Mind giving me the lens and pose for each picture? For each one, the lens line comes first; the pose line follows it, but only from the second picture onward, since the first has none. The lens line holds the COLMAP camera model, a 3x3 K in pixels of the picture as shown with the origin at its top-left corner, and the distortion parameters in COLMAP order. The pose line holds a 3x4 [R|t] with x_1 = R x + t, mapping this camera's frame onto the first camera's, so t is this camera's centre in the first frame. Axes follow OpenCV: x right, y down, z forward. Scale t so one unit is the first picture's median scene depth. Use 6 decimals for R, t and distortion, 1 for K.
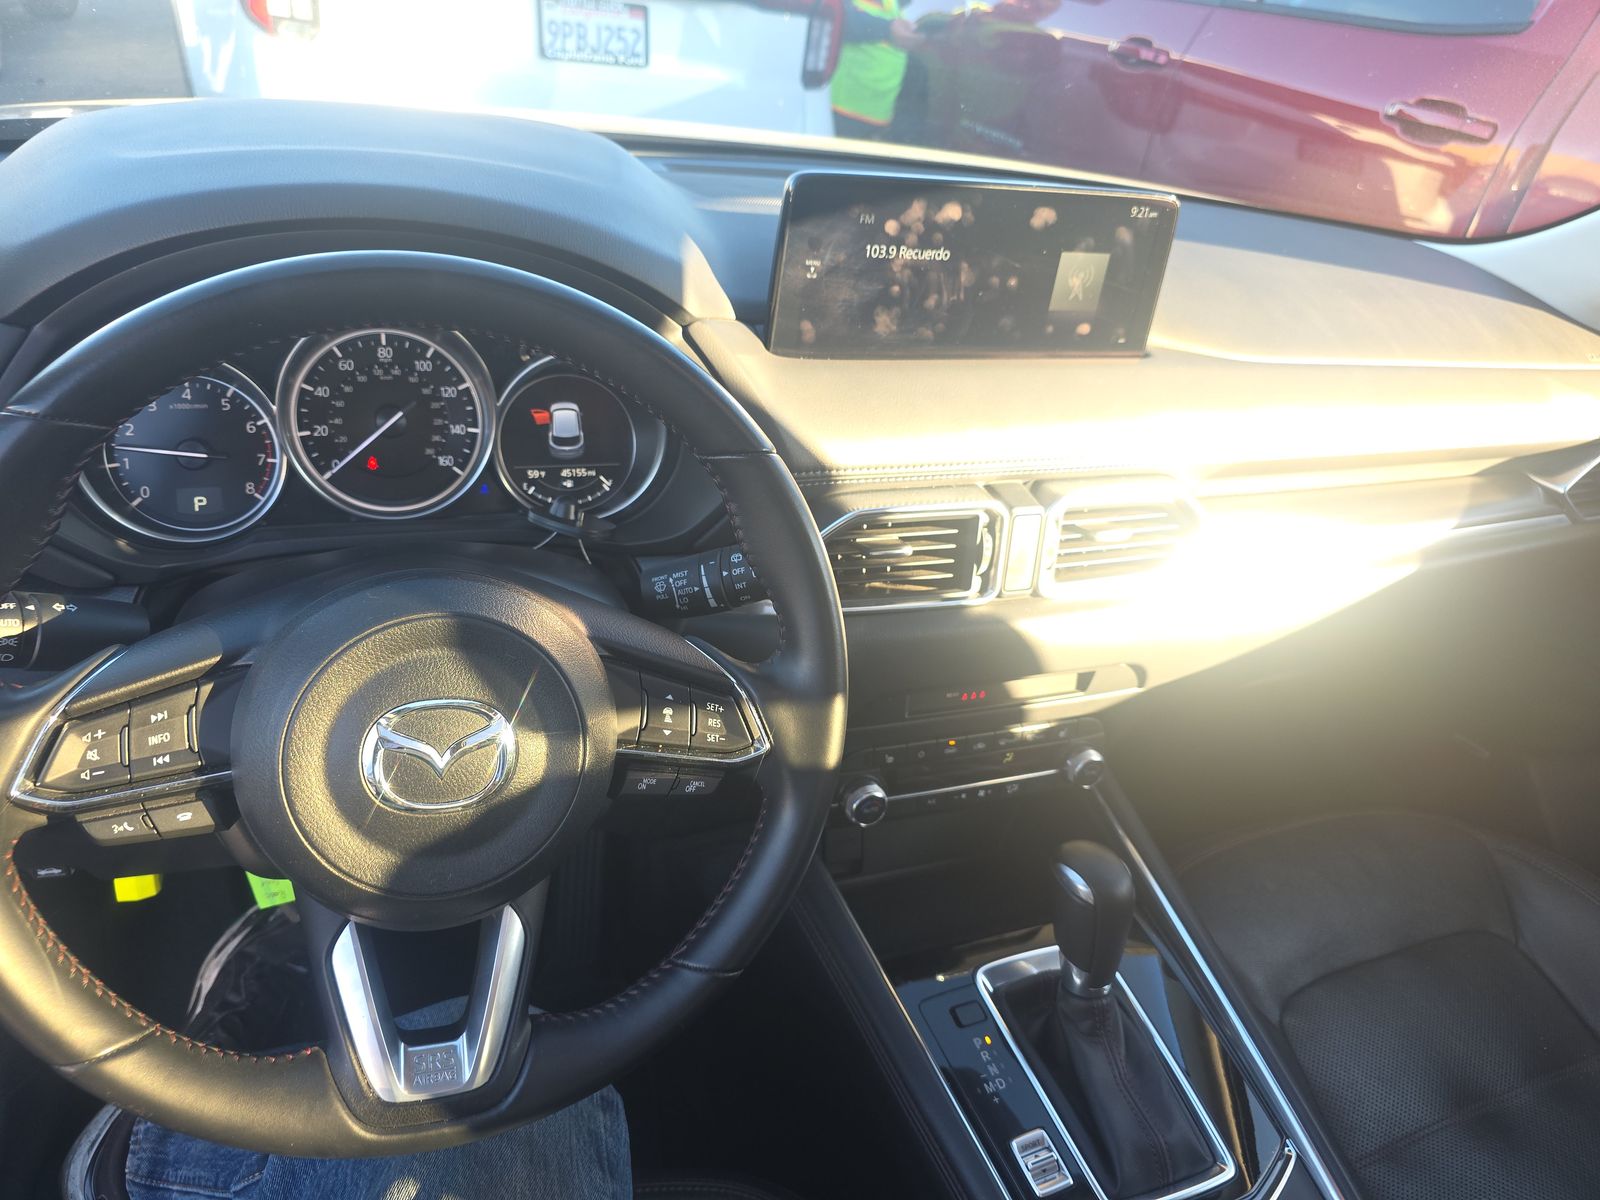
lens RADIAL K [[1090.6, 0, 798.3], [0, 1090.6, 569.3], [0, 0, 1]] dist [0.040524, -0.059933]
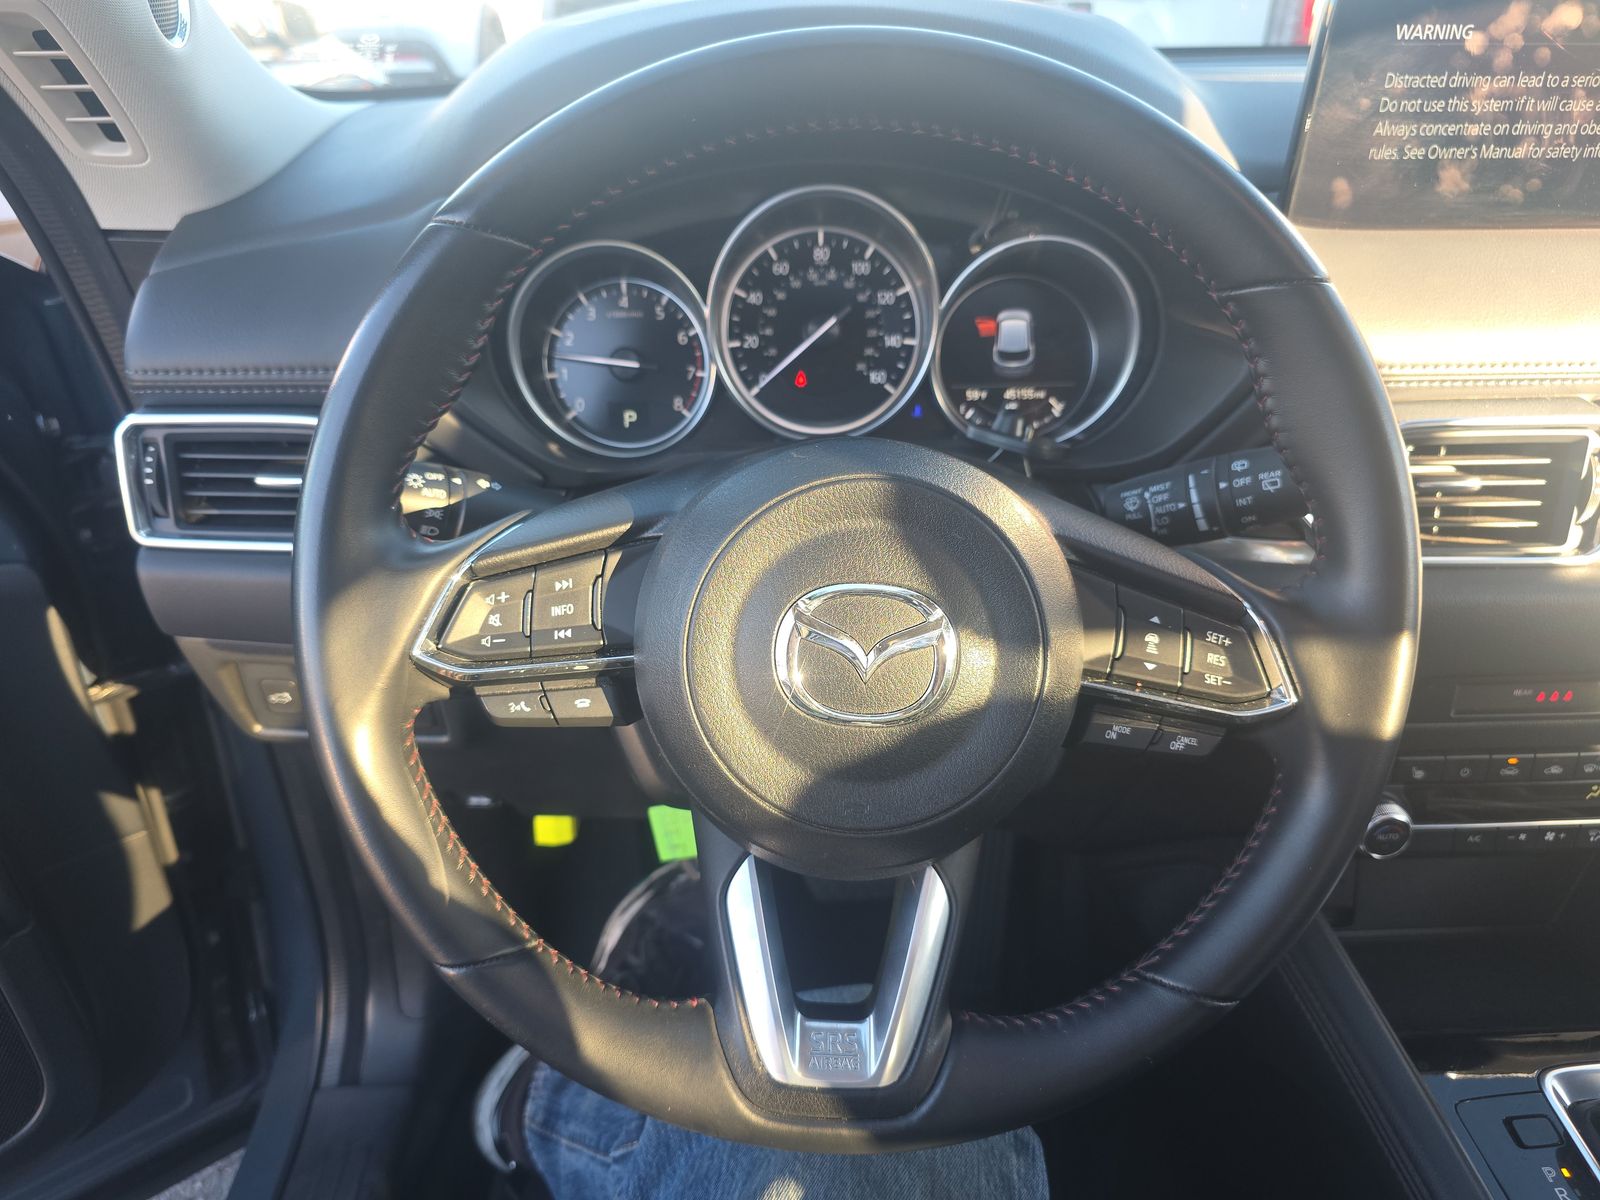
lens RADIAL K [[1059.5, 0, 819.7], [0, 1059.5, 607.3], [0, 0, 1]] dist [0.037968, -0.042636]
pose [[0.942449, 0.050948, -0.330444, -0.092463], [-0.059099, 0.998145, -0.014659, 0.130417], [0.329084, 0.033344, 0.943712, 0.228378]]
